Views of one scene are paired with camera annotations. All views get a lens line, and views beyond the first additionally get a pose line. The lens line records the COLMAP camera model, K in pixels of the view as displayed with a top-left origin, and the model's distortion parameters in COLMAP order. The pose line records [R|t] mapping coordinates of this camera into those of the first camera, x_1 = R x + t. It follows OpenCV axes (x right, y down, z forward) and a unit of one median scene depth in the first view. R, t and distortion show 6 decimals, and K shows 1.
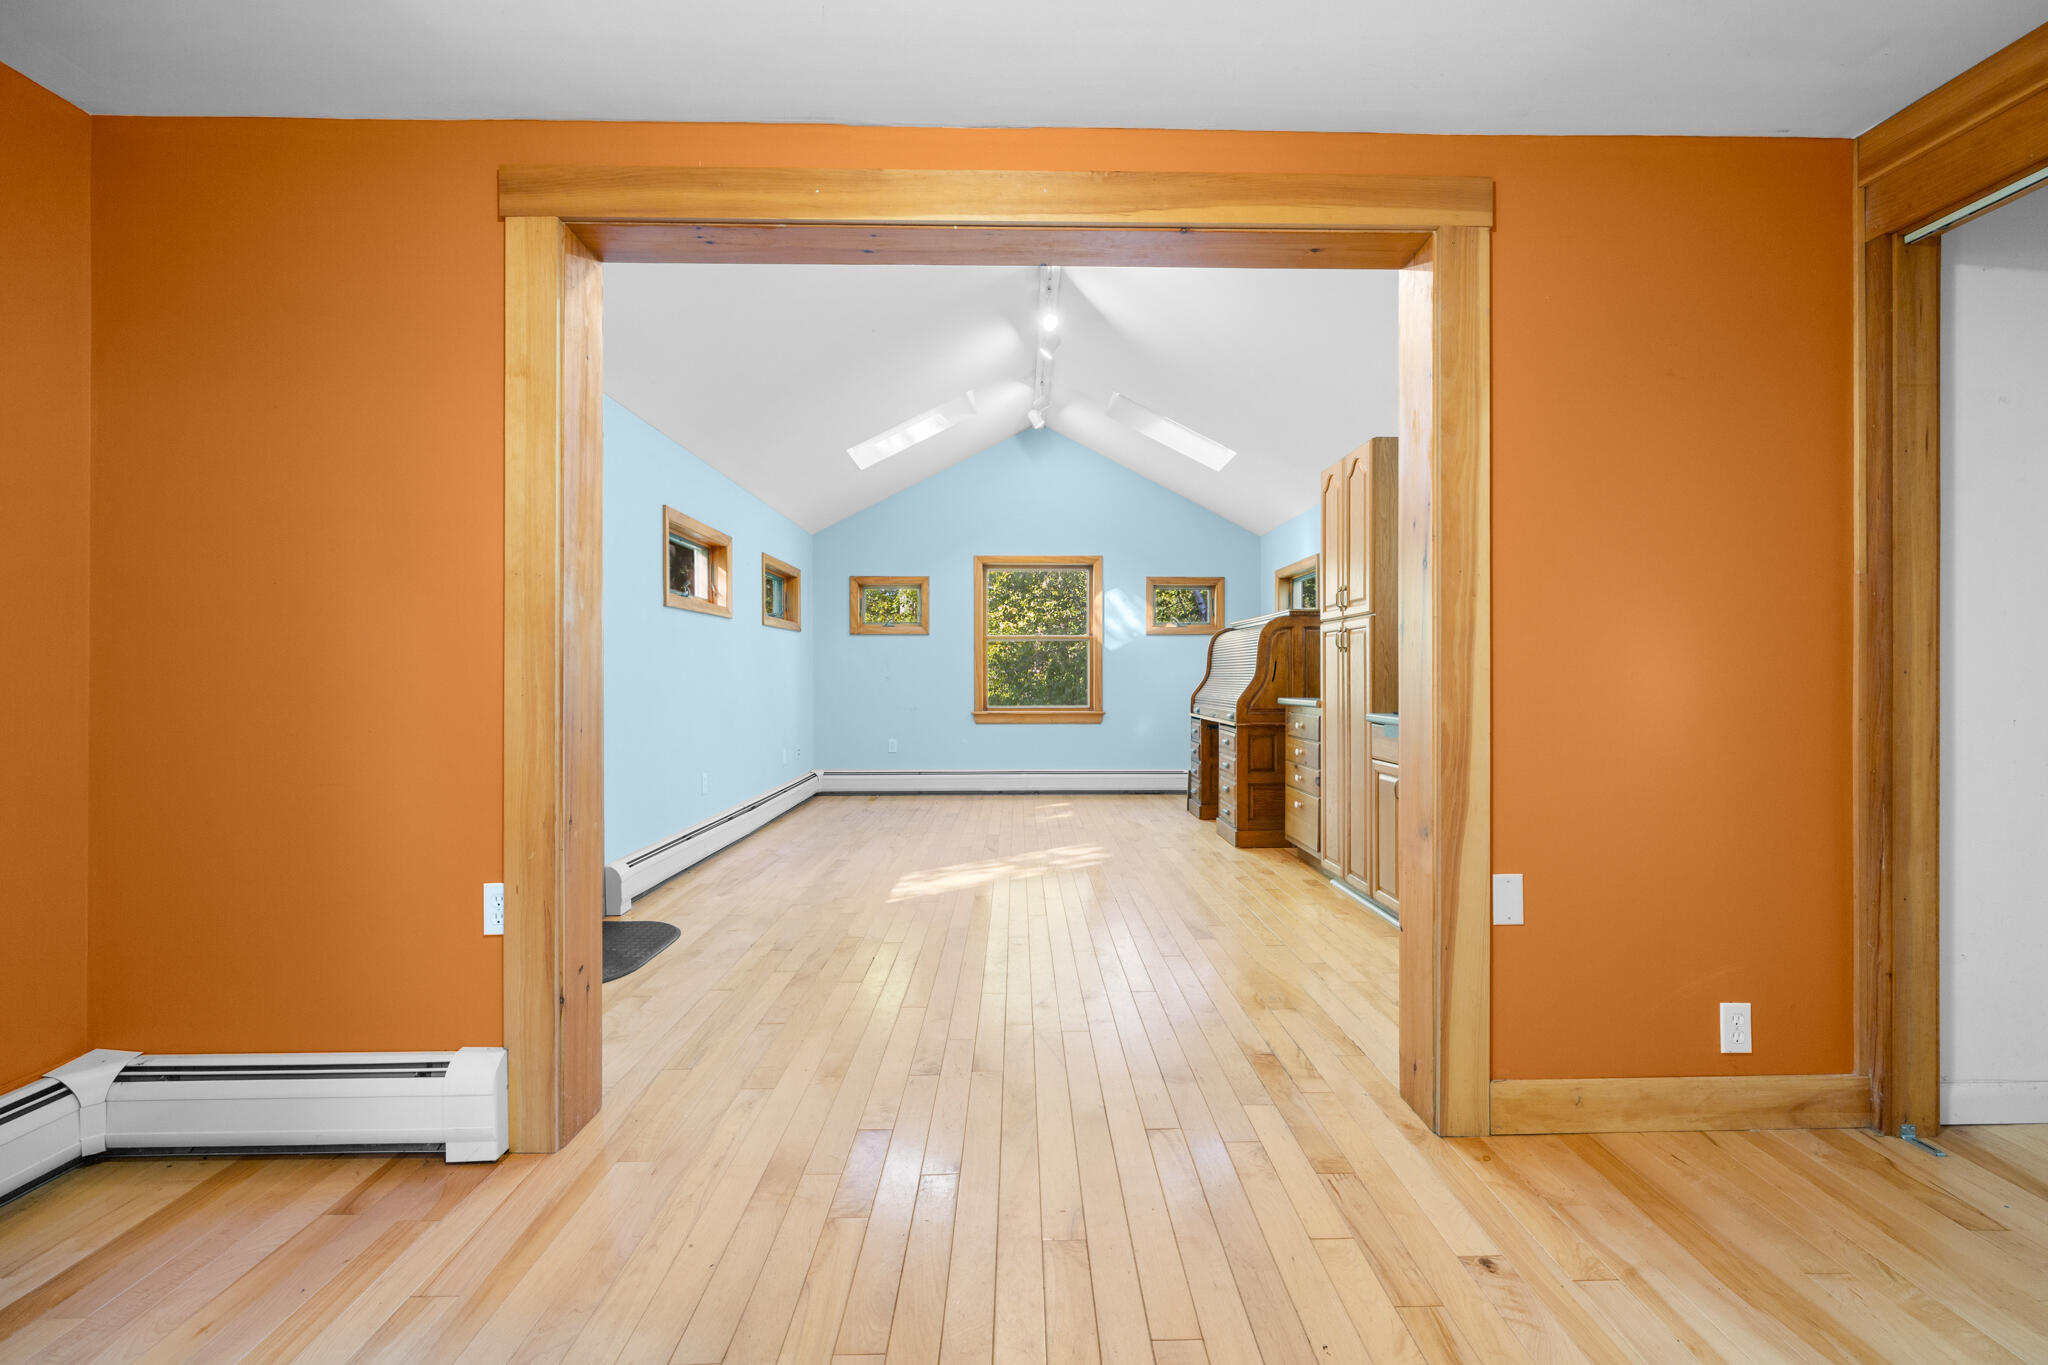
lens RADIAL K [[852.7, 0, 1054.3], [0, 852.7, 683.5], [0, 0, 1]] dist [-0.000677, -0.000100]
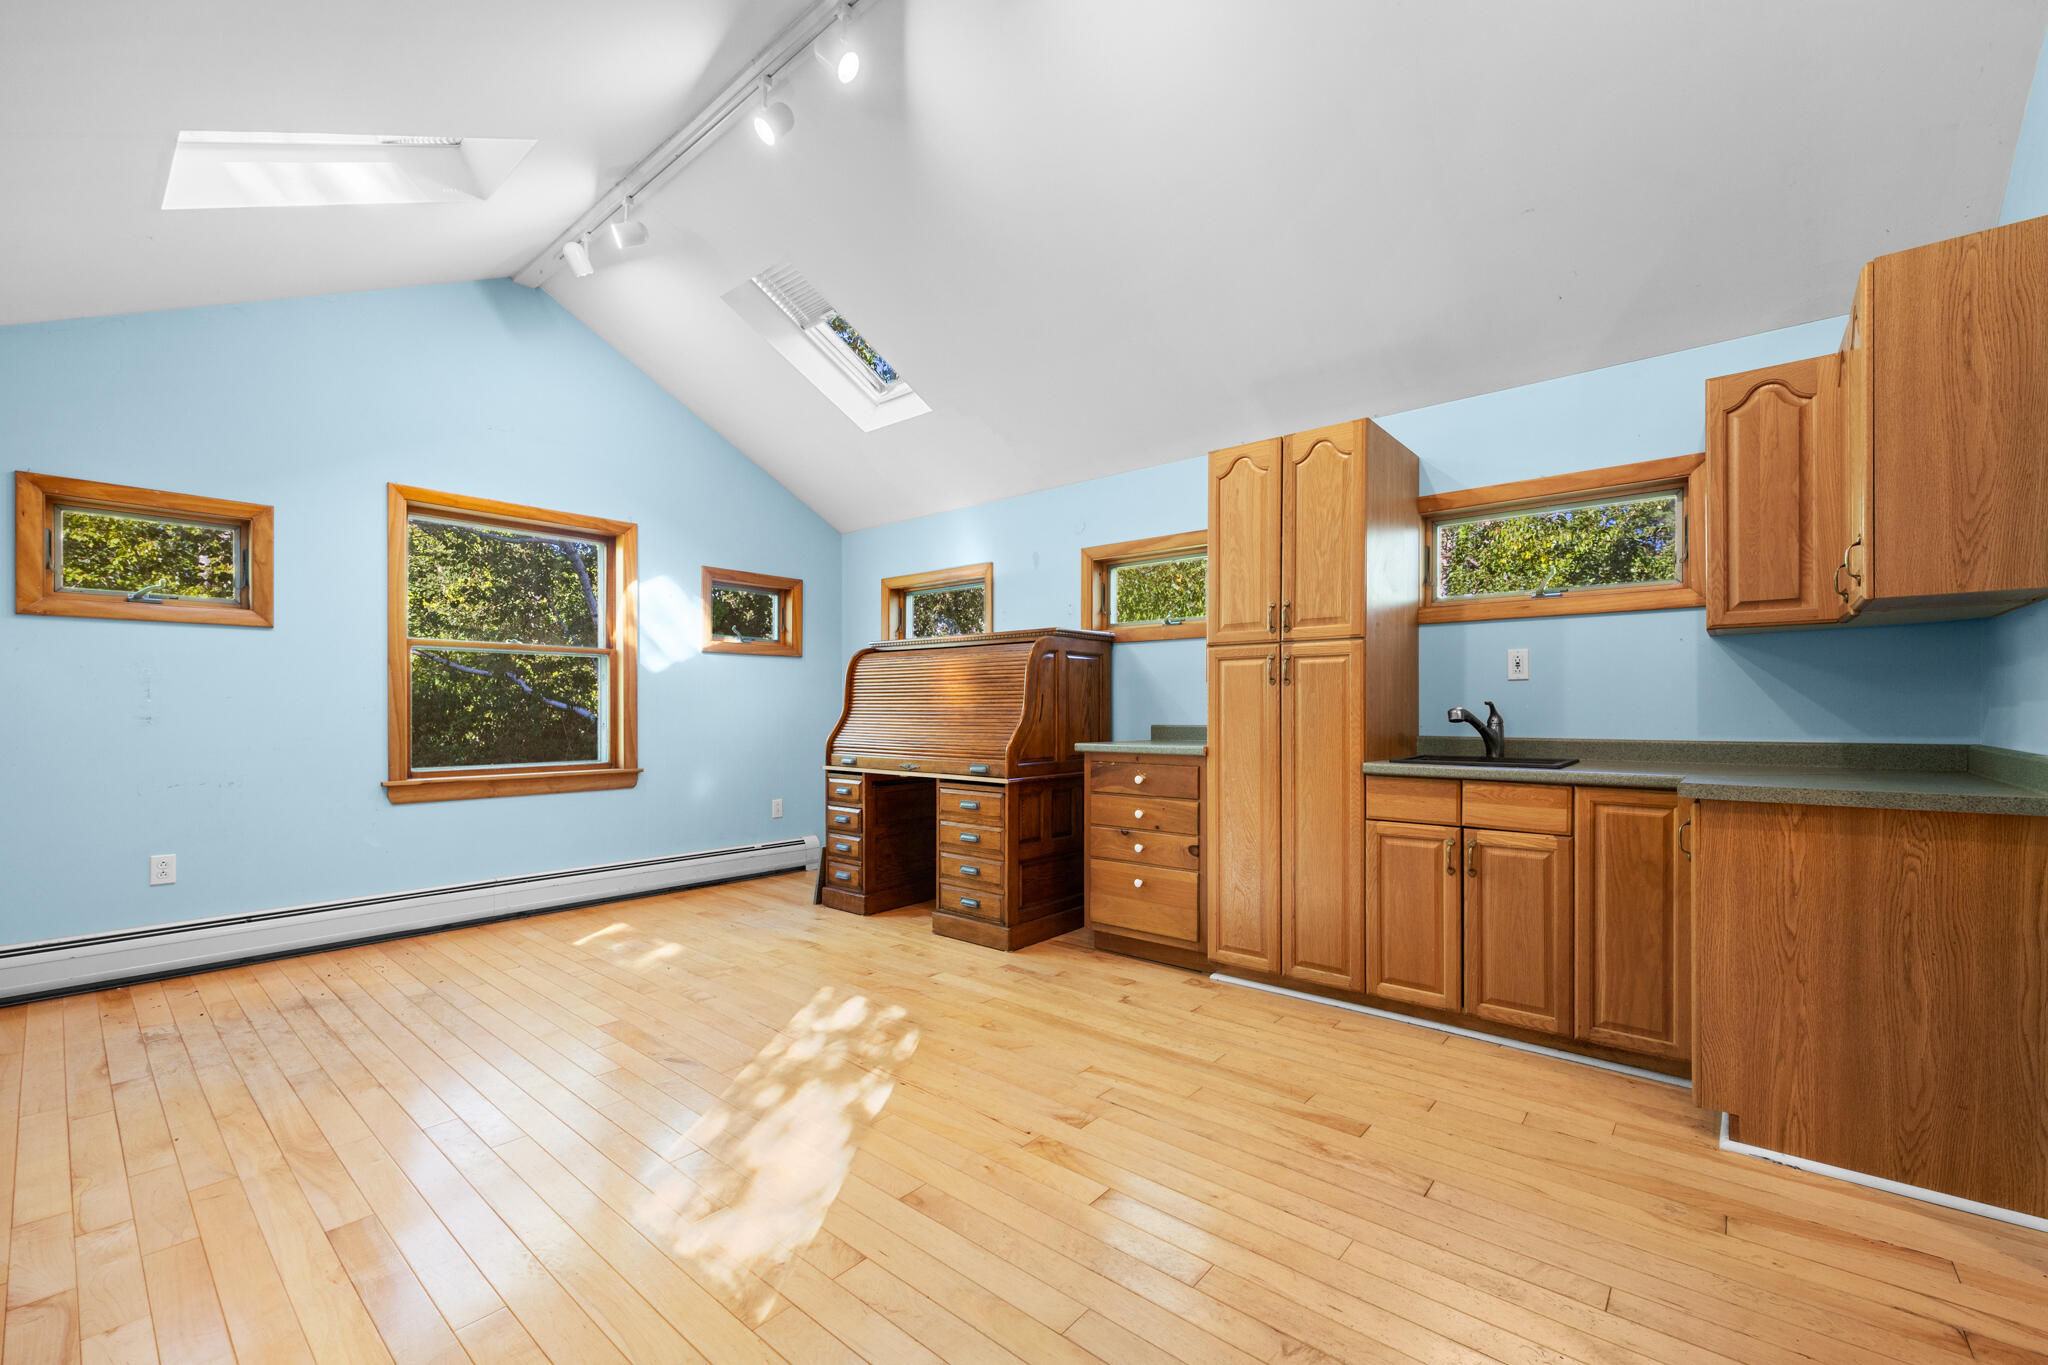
lens RADIAL K [[844.3, 0, 1070.3], [0, 844.3, 718.5], [0, 0, 1]] dist [-0.000548, -0.000107]
pose [[0.666580, -0.005098, 0.745416, -0.202080], [0.004747, 0.999985, 0.002594, -0.004805], [-0.745418, 0.001810, 0.666595, 0.343906]]
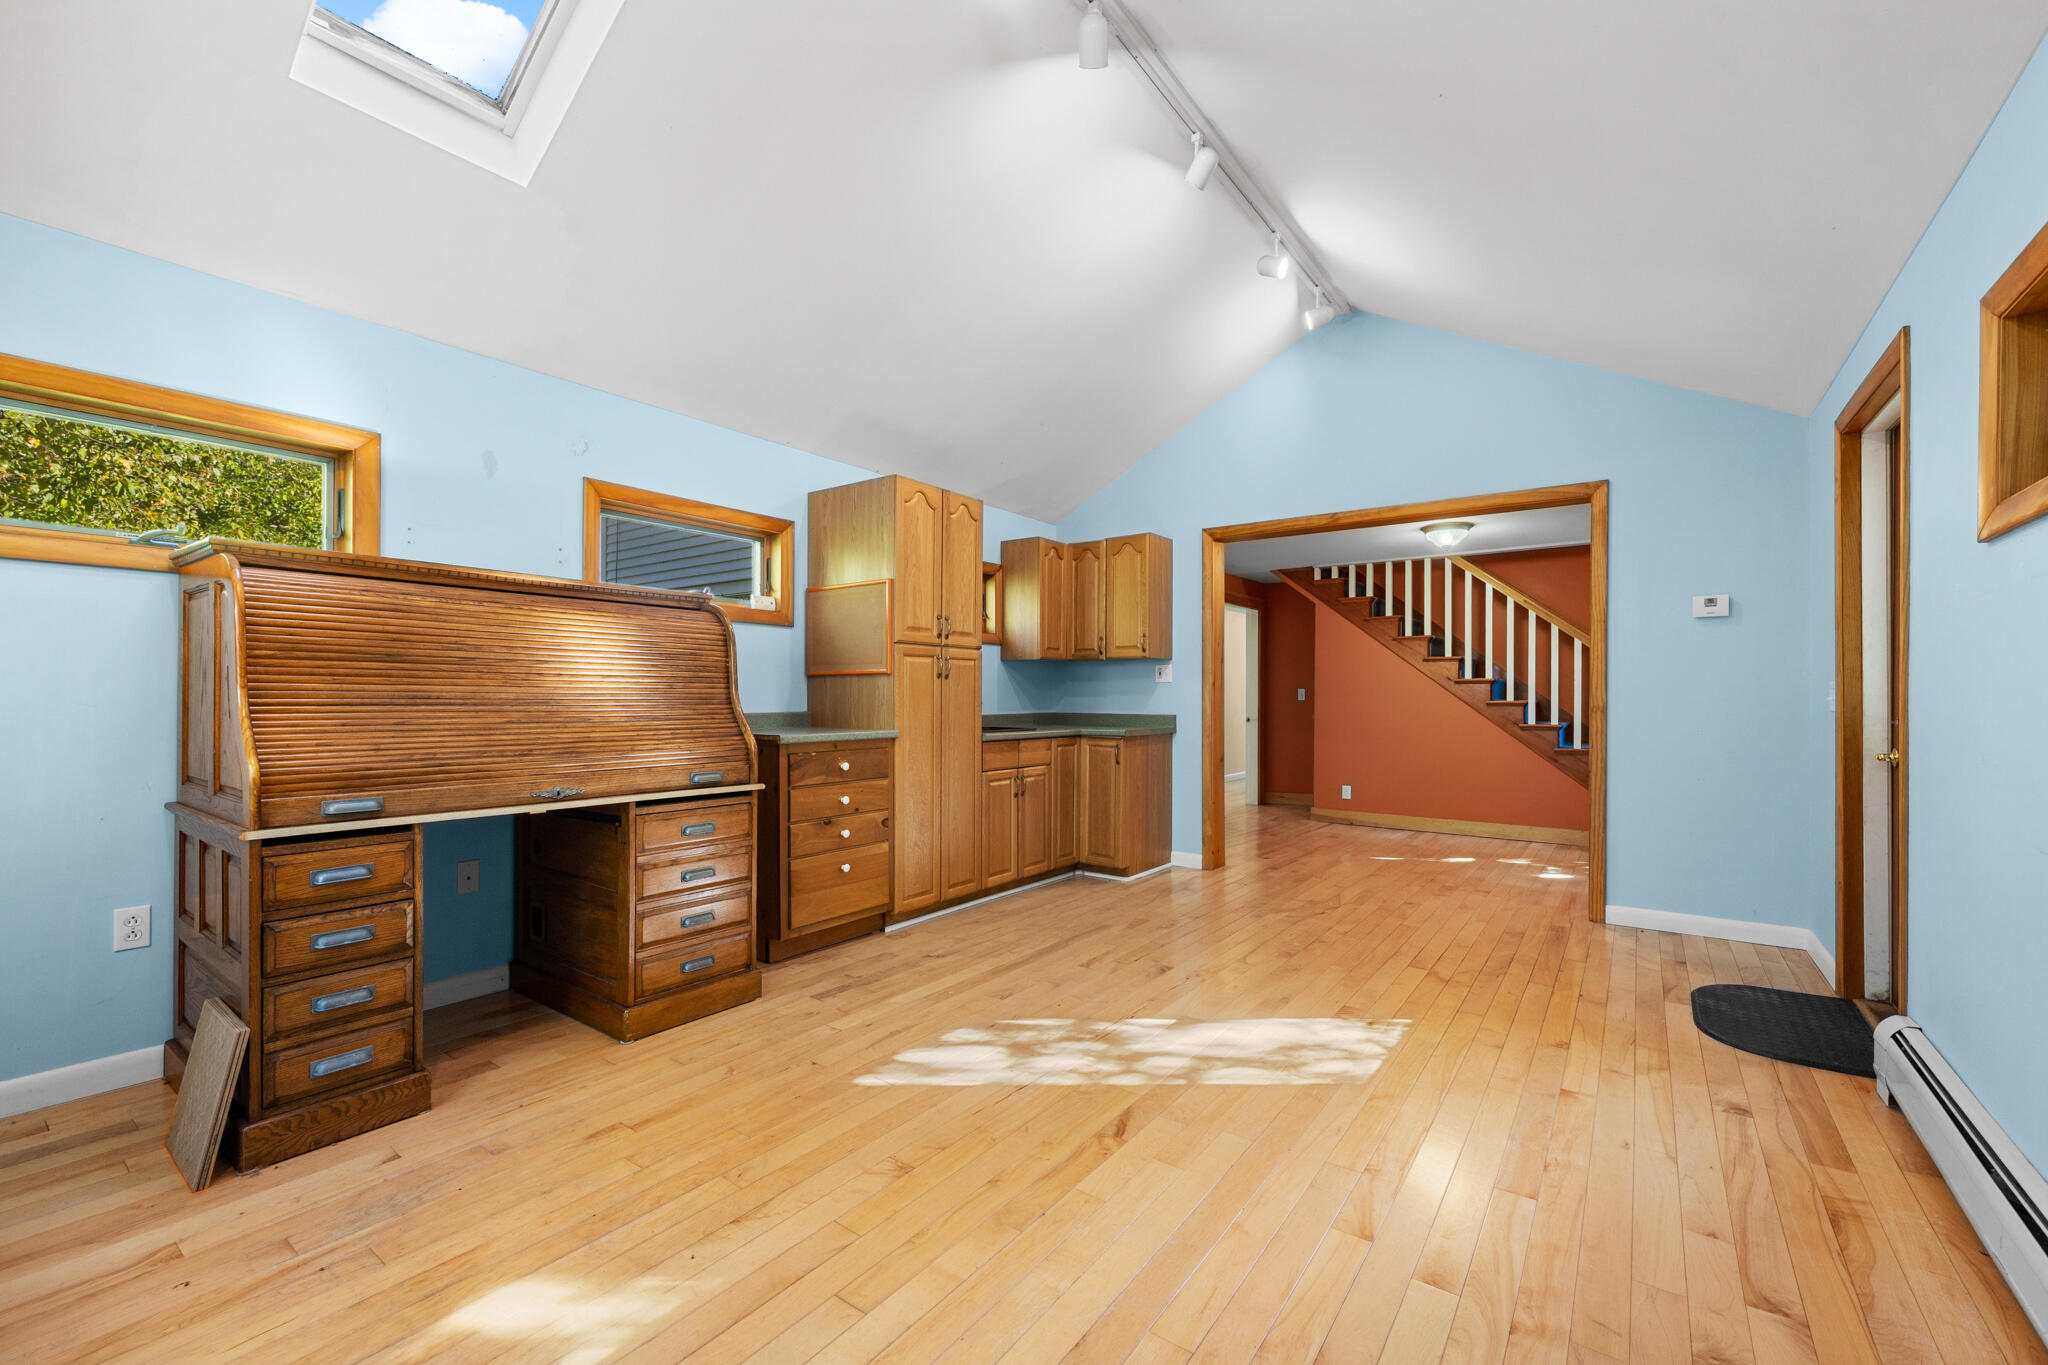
lens RADIAL K [[852.7, 0, 1054.3], [0, 852.7, 683.5], [0, 0, 1]] dist [-0.000677, -0.000100]
pose [[-0.795761, 0.004774, 0.605592, -0.214577], [-0.000370, 0.999965, -0.008369, -0.012498], [-0.605611, -0.006884, -0.795731, 0.950213]]
